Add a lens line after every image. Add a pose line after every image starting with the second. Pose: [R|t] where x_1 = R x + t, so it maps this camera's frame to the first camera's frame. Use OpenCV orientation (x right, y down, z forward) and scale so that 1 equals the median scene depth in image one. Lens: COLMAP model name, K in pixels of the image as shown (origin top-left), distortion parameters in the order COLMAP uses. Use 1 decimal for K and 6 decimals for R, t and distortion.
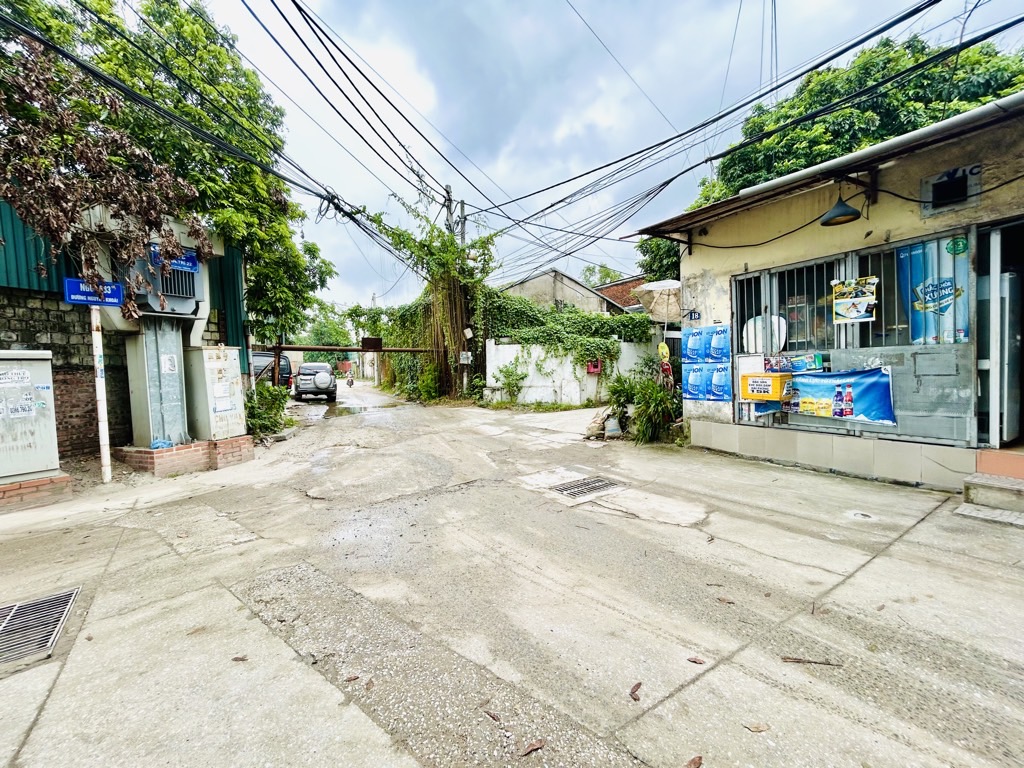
lens RADIAL K [[414.9, 0, 512.4], [0, 414.9, 380.5], [0, 0, 1]] dist [0.001591, 0.000238]
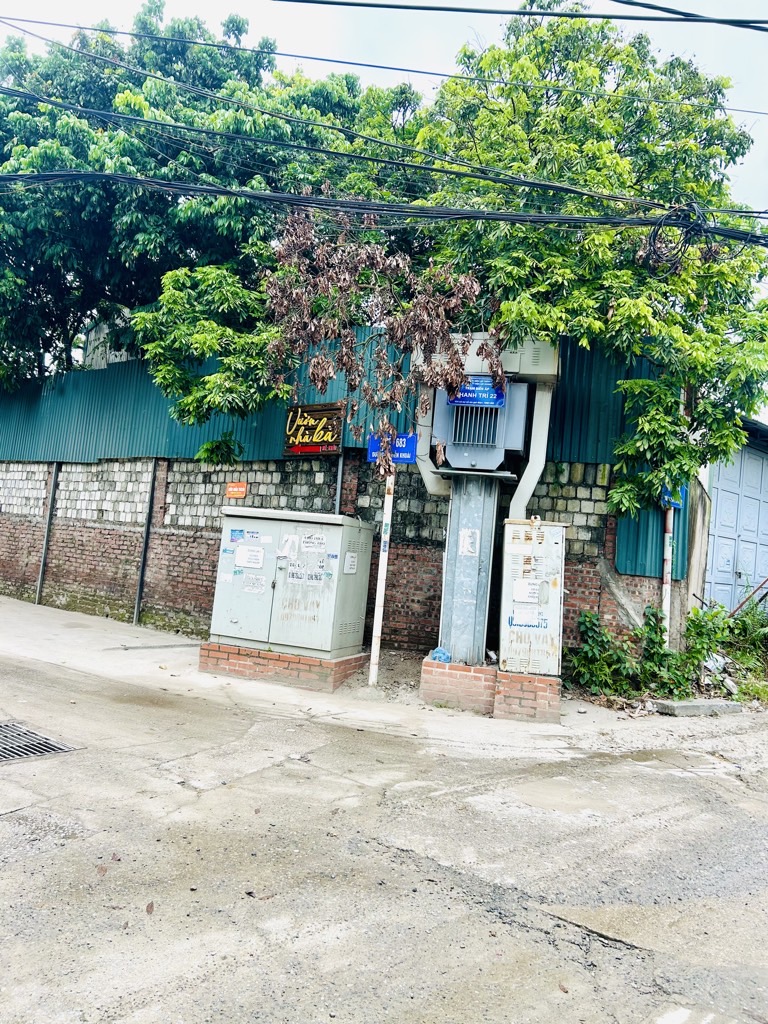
lens RADIAL K [[768.7, 0, 384.1], [0, 768.7, 495.1], [0, 0, 1]] dist [0.071517, -0.078592]
pose [[0.220808, -0.020917, -0.975093, 0.402958], [-0.132497, 0.989858, -0.051238, -0.034066], [0.966276, 0.140511, 0.215797, 0.586282]]
